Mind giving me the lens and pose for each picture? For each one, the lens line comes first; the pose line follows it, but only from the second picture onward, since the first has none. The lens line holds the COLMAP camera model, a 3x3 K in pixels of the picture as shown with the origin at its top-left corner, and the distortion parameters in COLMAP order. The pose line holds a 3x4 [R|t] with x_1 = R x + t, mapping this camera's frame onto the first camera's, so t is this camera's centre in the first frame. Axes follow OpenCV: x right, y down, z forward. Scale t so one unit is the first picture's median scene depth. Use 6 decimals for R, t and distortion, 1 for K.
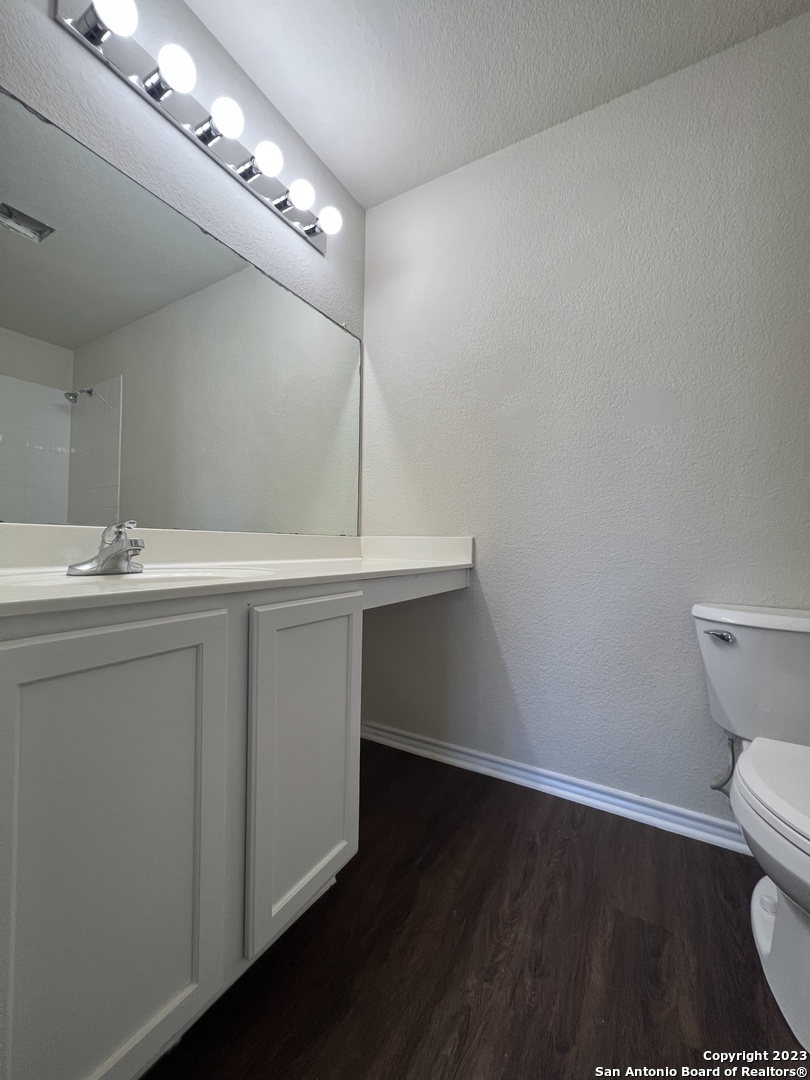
lens RADIAL K [[430.8, 0, 406.2], [0, 430.8, 535.0], [0, 0, 1]] dist [0.000217, 0.000307]
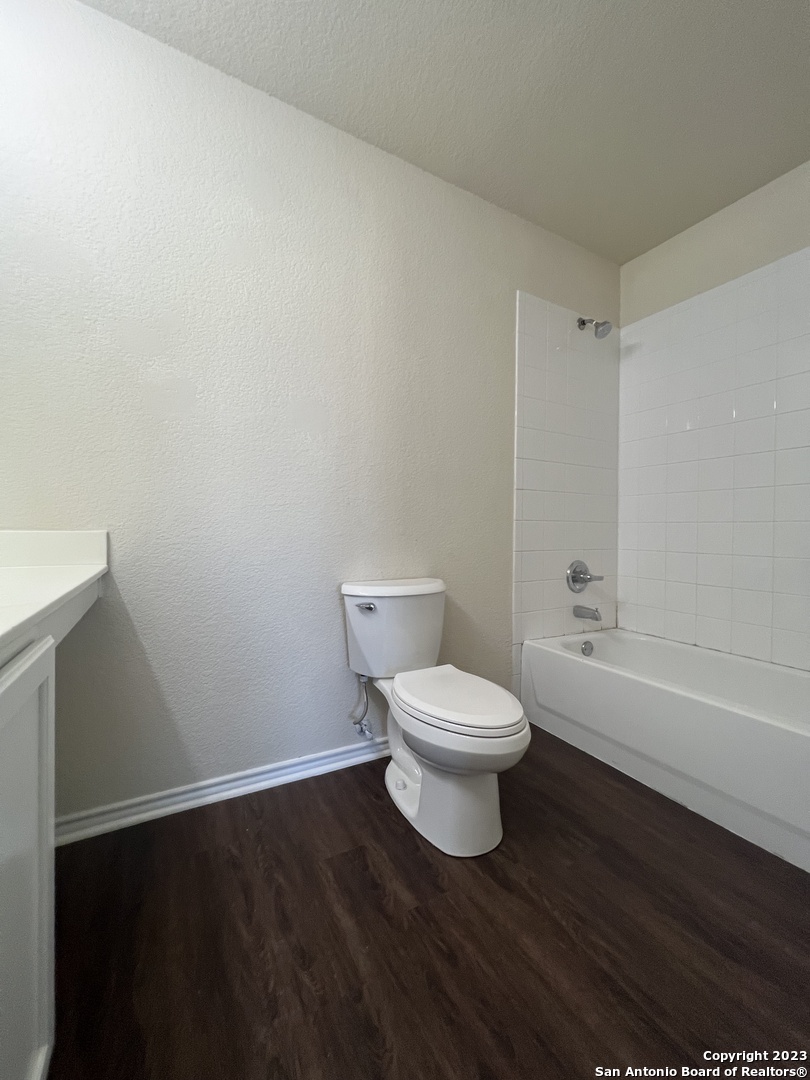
lens RADIAL K [[430.8, 0, 406.2], [0, 430.8, 535.0], [0, 0, 1]] dist [0.000217, 0.000307]
pose [[0.515875, -0.027685, 0.856216, -0.306336], [-0.015203, 0.999024, 0.041462, -0.038085], [-0.856529, -0.034407, 0.514951, 0.216860]]
